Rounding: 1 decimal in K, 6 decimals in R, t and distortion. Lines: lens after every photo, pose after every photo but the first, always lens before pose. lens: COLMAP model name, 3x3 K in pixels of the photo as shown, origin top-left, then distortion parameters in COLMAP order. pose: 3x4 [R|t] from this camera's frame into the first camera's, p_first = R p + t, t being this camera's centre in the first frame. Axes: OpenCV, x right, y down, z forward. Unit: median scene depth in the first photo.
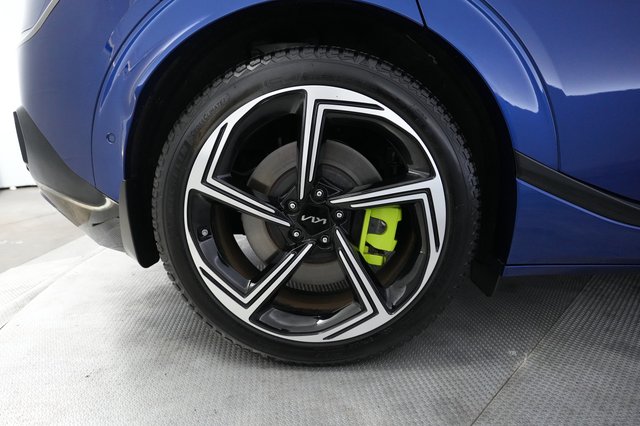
lens RADIAL K [[377.5, 0, 321.0], [0, 377.5, 212.2], [0, 0, 1]] dist [-0.002227, 0.000300]
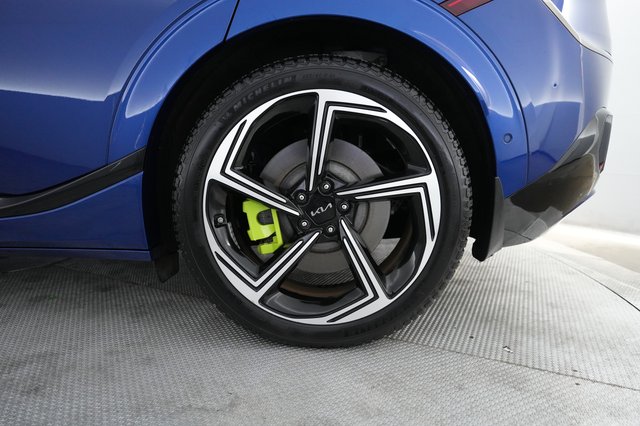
lens RADIAL K [[433.0, 0, 318.6], [0, 433.0, 212.1], [0, 0, 1]] dist [-0.030641, -0.000700]
pose [[0.999108, 0.020993, 0.036643, -0.073067], [-0.019415, 0.998890, -0.042905, 0.079841], [-0.037503, 0.042156, 0.998407, -0.251397]]
